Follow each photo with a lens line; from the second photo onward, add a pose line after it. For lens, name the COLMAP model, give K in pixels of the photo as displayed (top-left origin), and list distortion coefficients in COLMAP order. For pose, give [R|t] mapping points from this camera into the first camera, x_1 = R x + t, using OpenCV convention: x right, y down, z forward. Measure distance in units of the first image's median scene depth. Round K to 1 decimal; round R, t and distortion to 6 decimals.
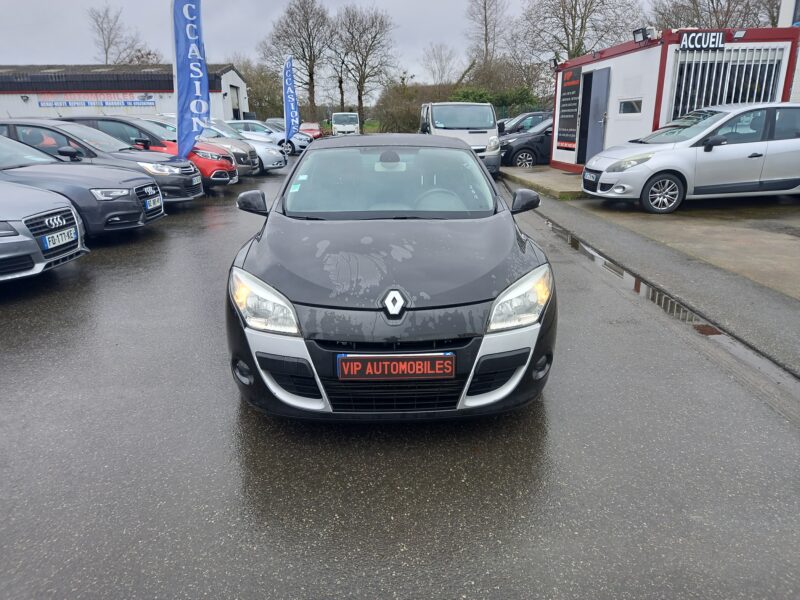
lens RADIAL K [[576.7, 0, 400.0], [0, 576.7, 300.0], [0, 0, 1]] dist [0.071254, -0.050165]
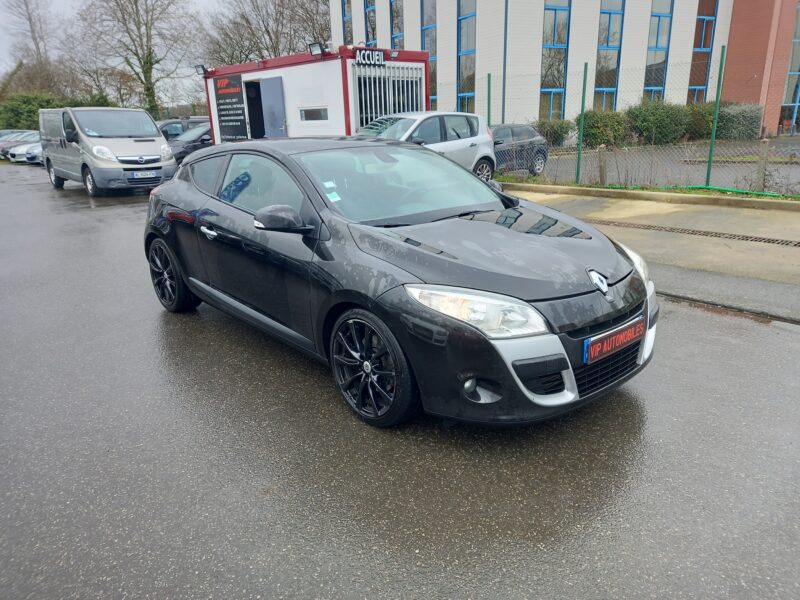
lens RADIAL K [[576.7, 0, 400.0], [0, 576.7, 300.0], [0, 0, 1]] dist [0.071254, -0.050165]
pose [[0.778502, -0.193510, 0.597067, -0.200923], [0.202631, 0.977835, 0.052711, -0.020012], [-0.594034, 0.079949, 0.800458, 0.077272]]
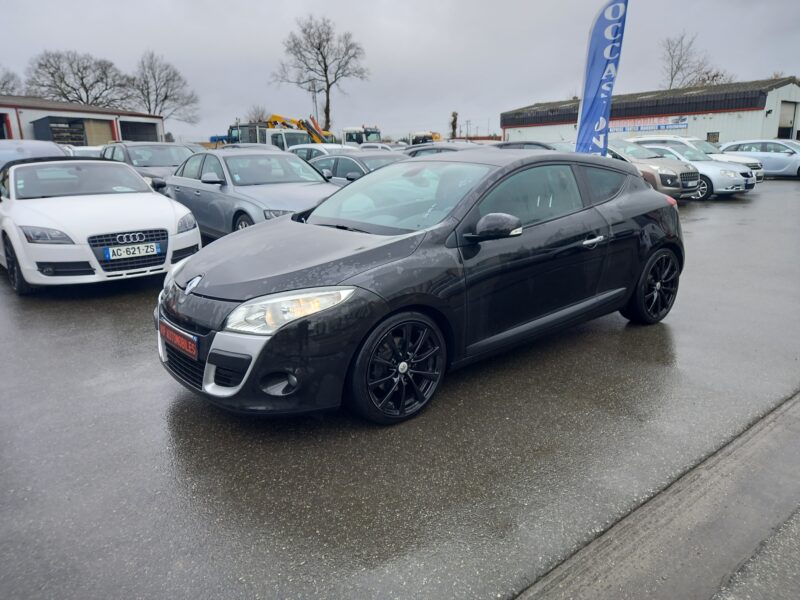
lens RADIAL K [[576.7, 0, 400.0], [0, 576.7, 300.0], [0, 0, 1]] dist [0.071254, -0.050165]
pose [[0.643965, 0.189270, -0.741273, 0.242904], [-0.216864, 0.974333, 0.060382, -0.027692], [0.733675, 0.121871, 0.668482, 0.112611]]
